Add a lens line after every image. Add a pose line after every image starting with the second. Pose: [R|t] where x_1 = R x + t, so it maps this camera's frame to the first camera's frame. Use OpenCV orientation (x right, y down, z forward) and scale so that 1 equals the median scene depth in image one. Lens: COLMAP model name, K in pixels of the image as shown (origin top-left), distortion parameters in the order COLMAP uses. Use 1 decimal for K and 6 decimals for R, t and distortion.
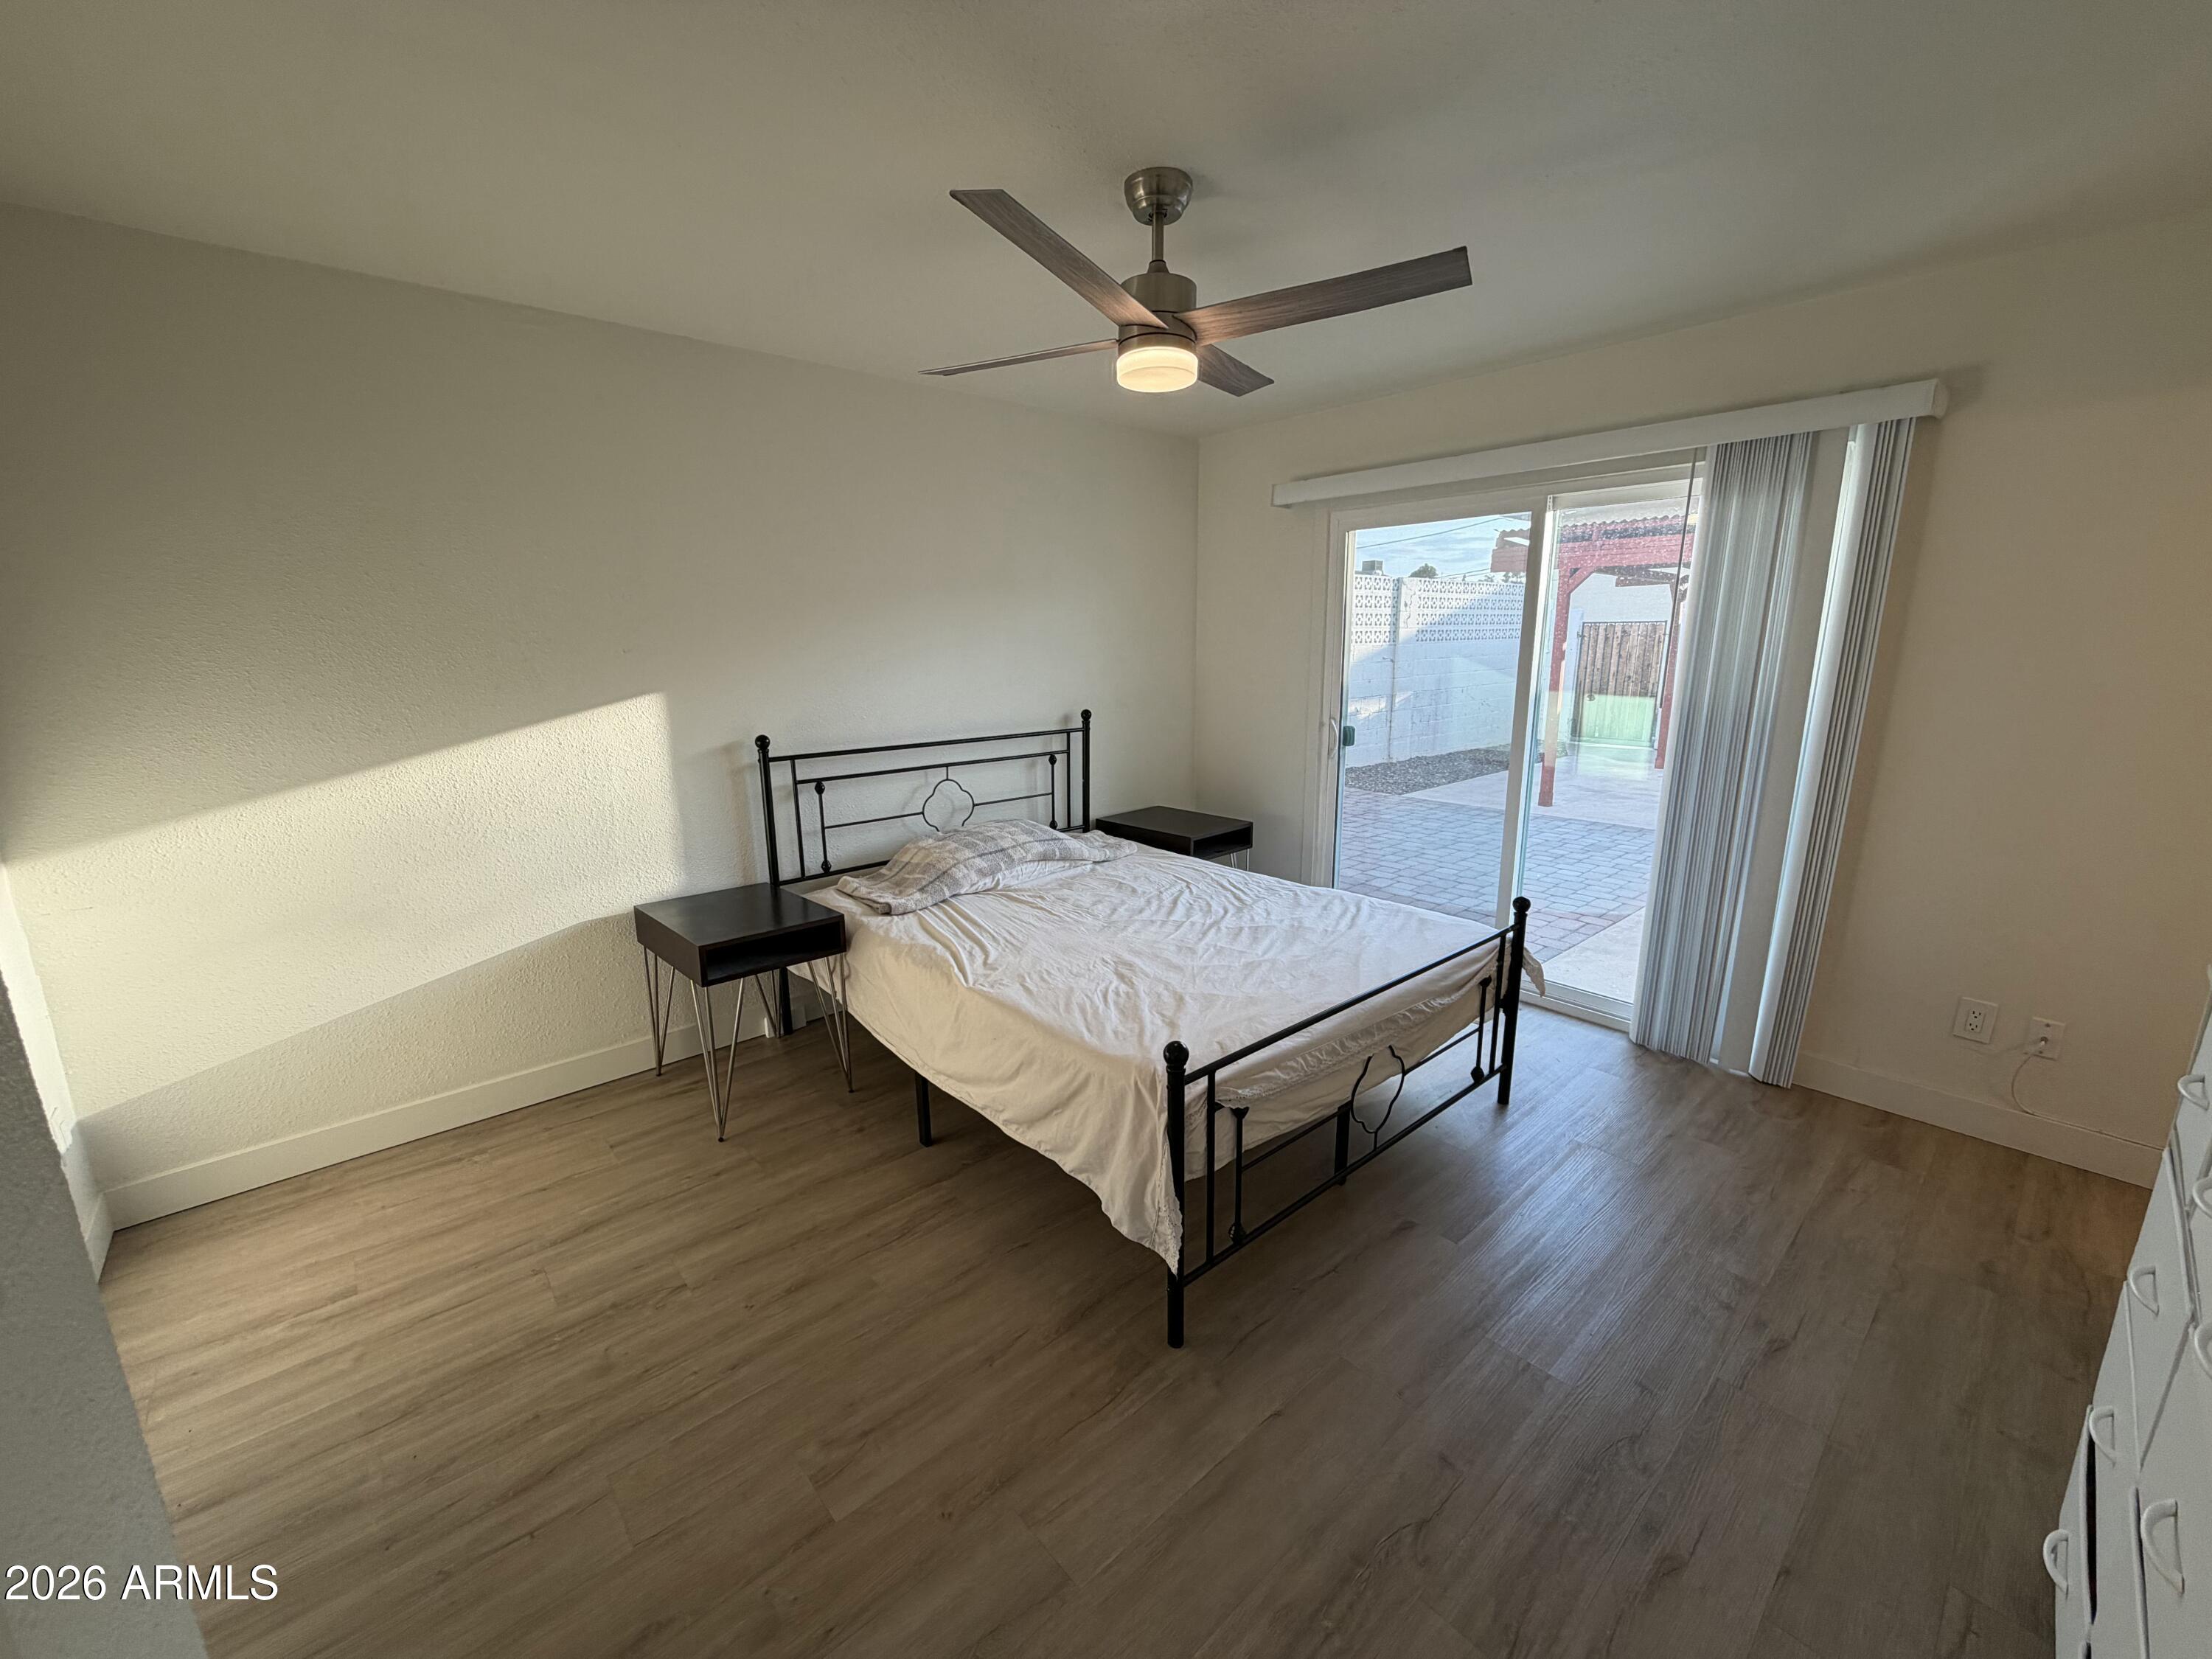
lens RADIAL K [[881.5, 0, 1101.7], [0, 881.5, 828.3], [0, 0, 1]] dist [0.000931, -0.000138]
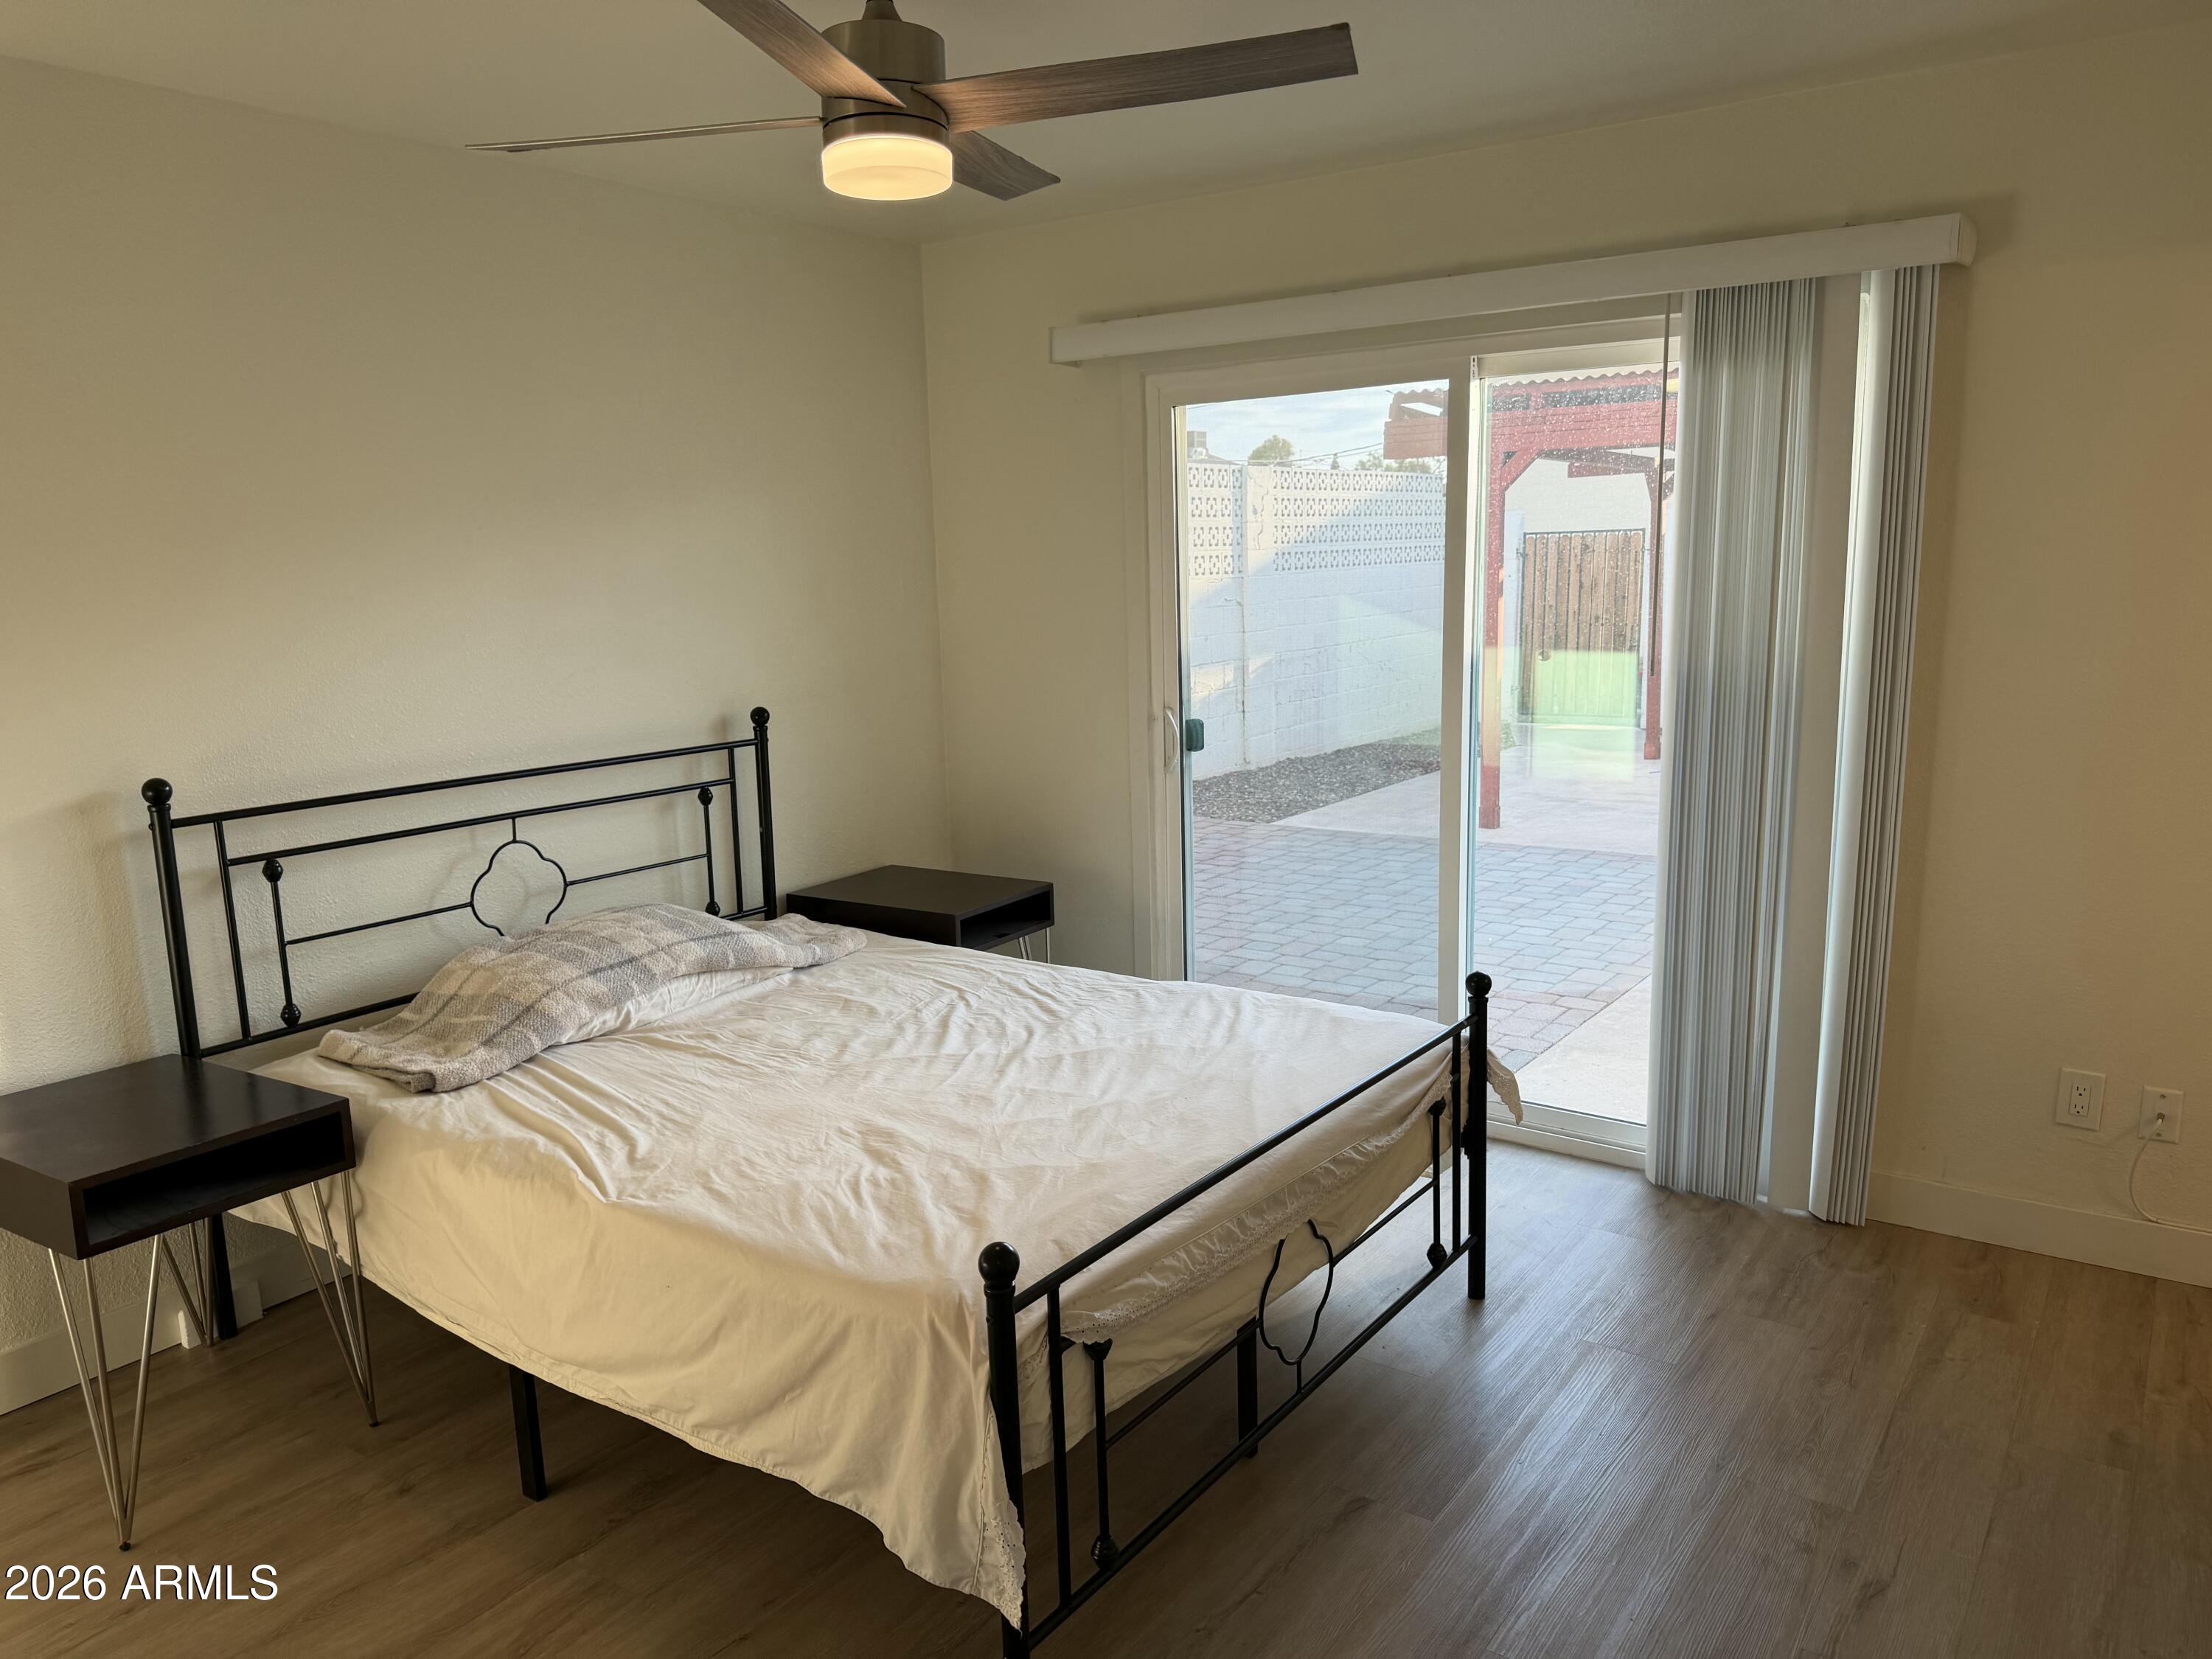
lens RADIAL K [[1552.0, 0, 1106.0], [0, 1552.0, 829.5], [0, 0, 1]] dist [0.123193, -0.186254]
pose [[0.972411, -0.053747, 0.226996, -0.047309], [0.063526, 0.997331, -0.035990, -0.003915], [-0.224456, 0.049417, 0.973230, -0.069989]]
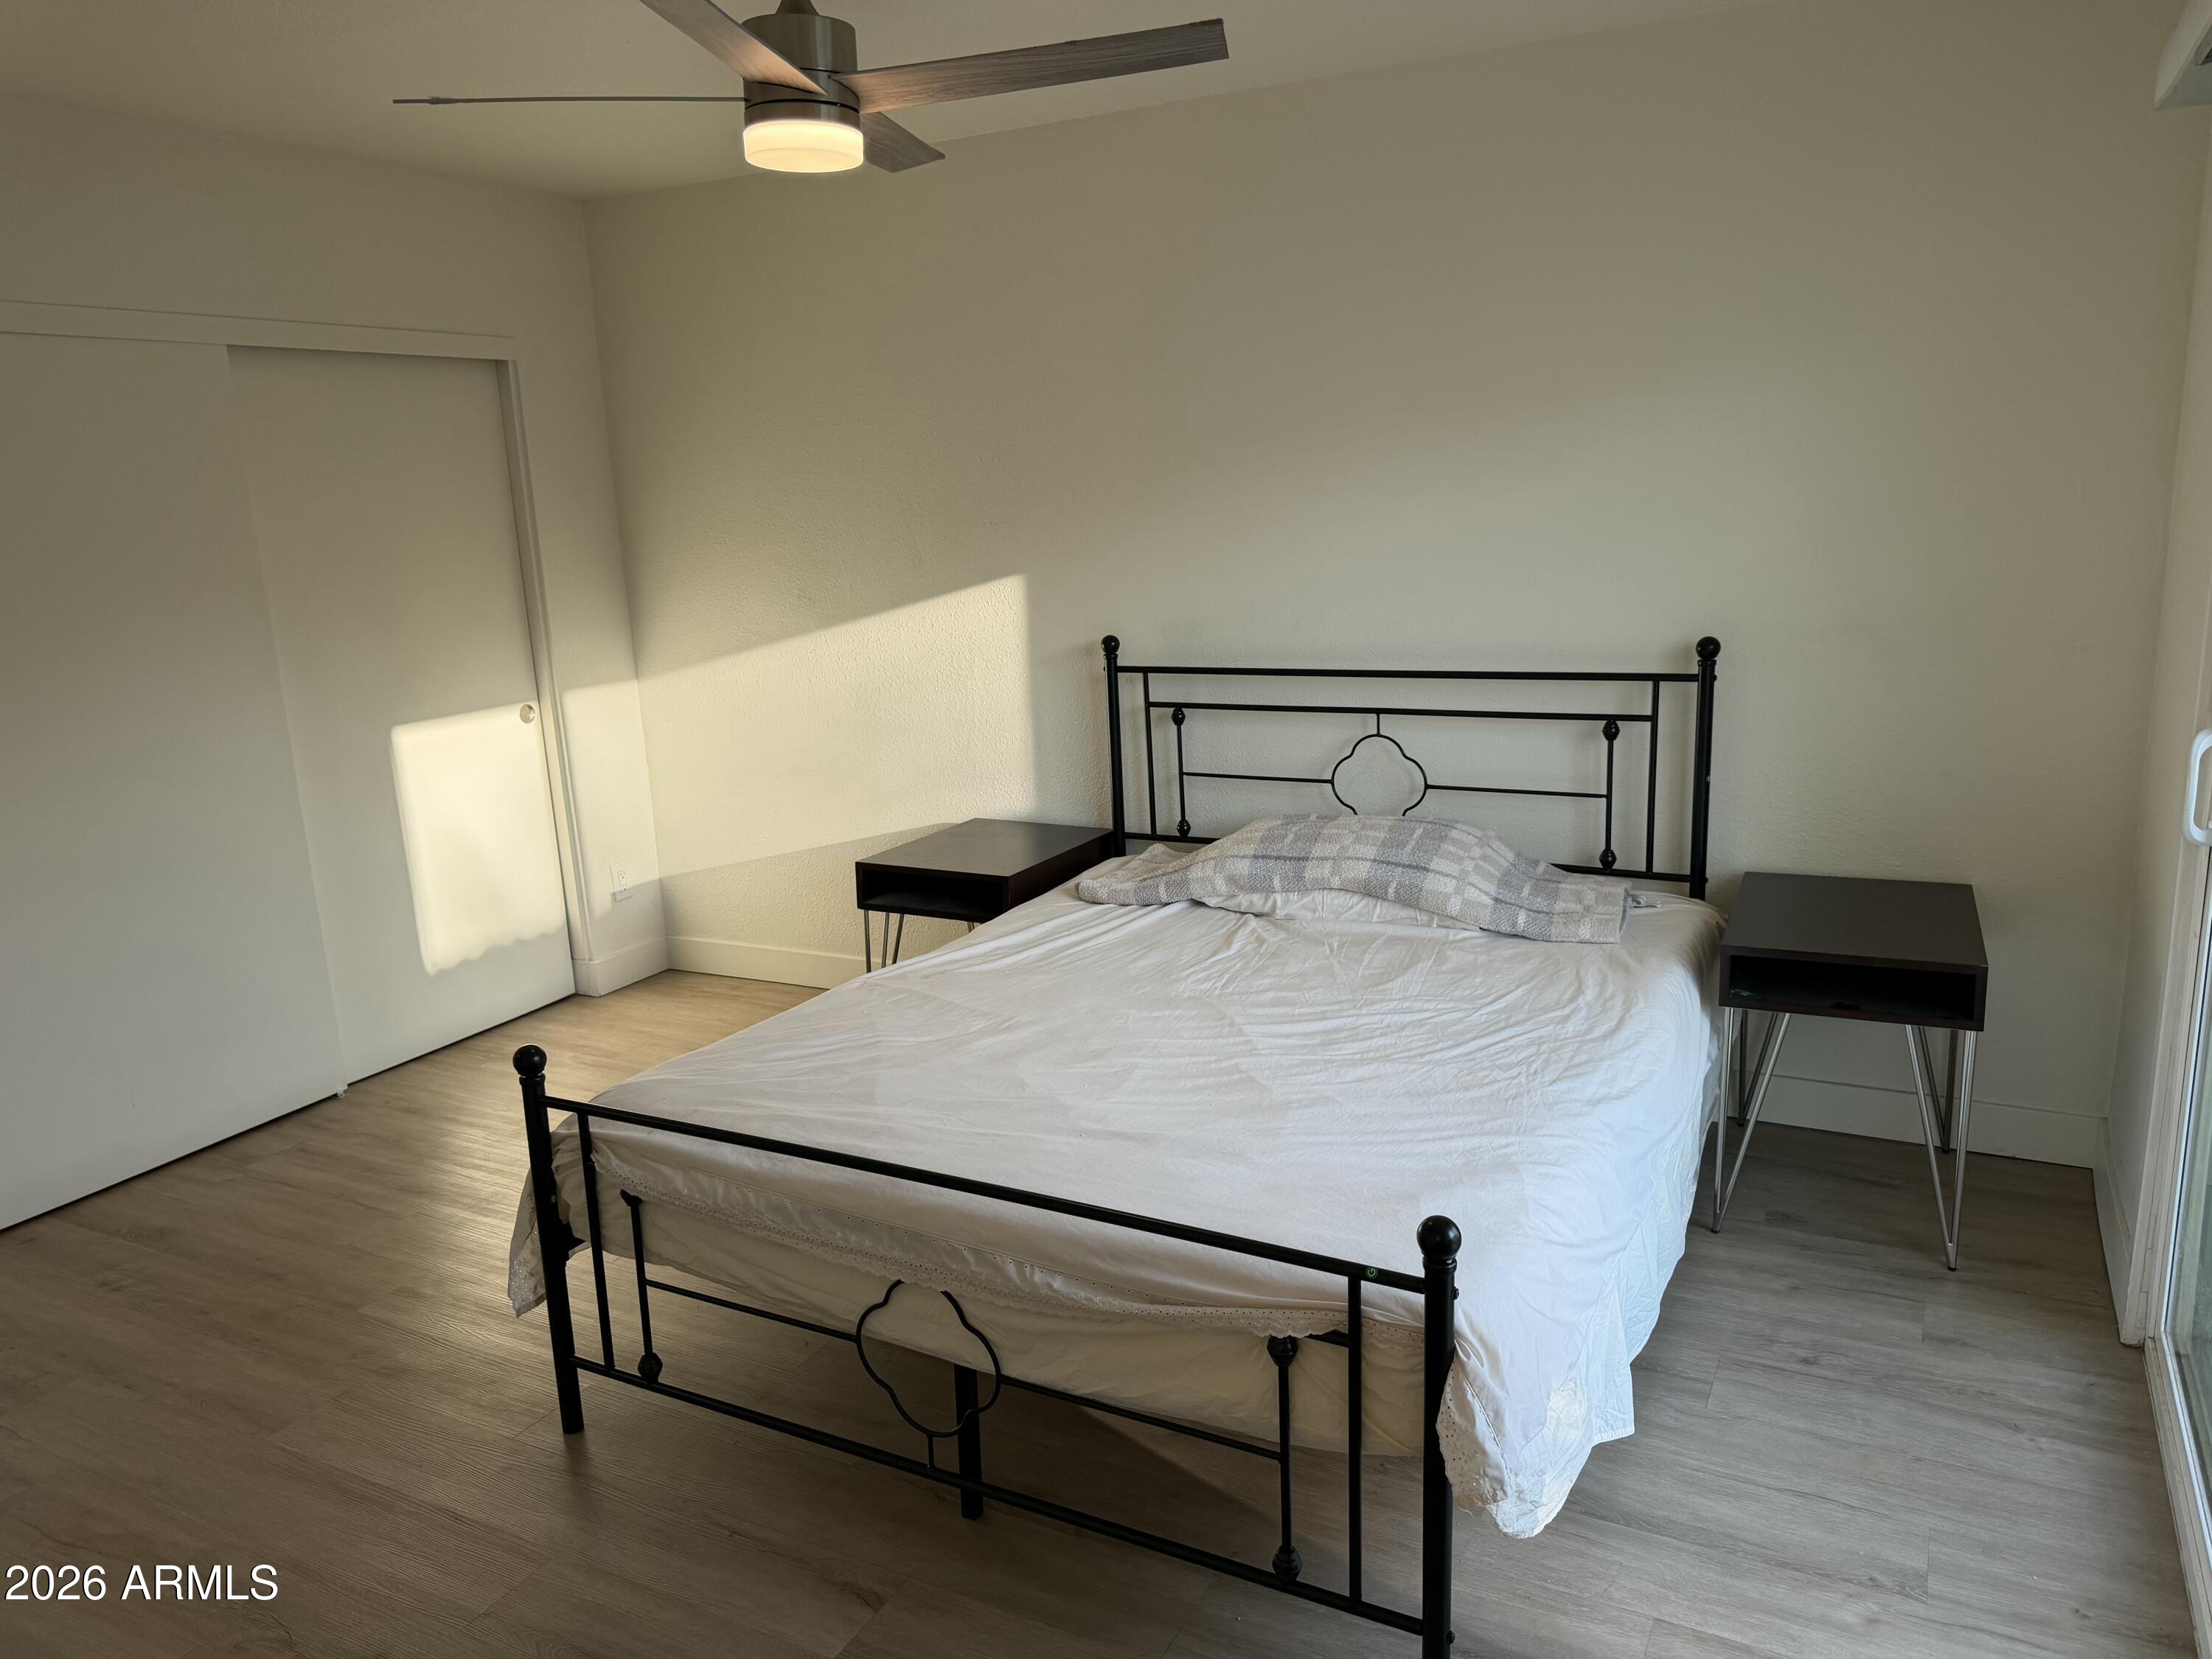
lens RADIAL K [[1599.6, 0, 1099.2], [0, 1599.6, 765.0], [0, 0, 1]] dist [0.090987, -0.121432]
pose [[0.347678, 0.159407, -0.923964, 0.969548], [-0.154502, 0.981711, 0.111232, -0.159956], [0.924797, 0.104081, 0.365948, 0.537645]]
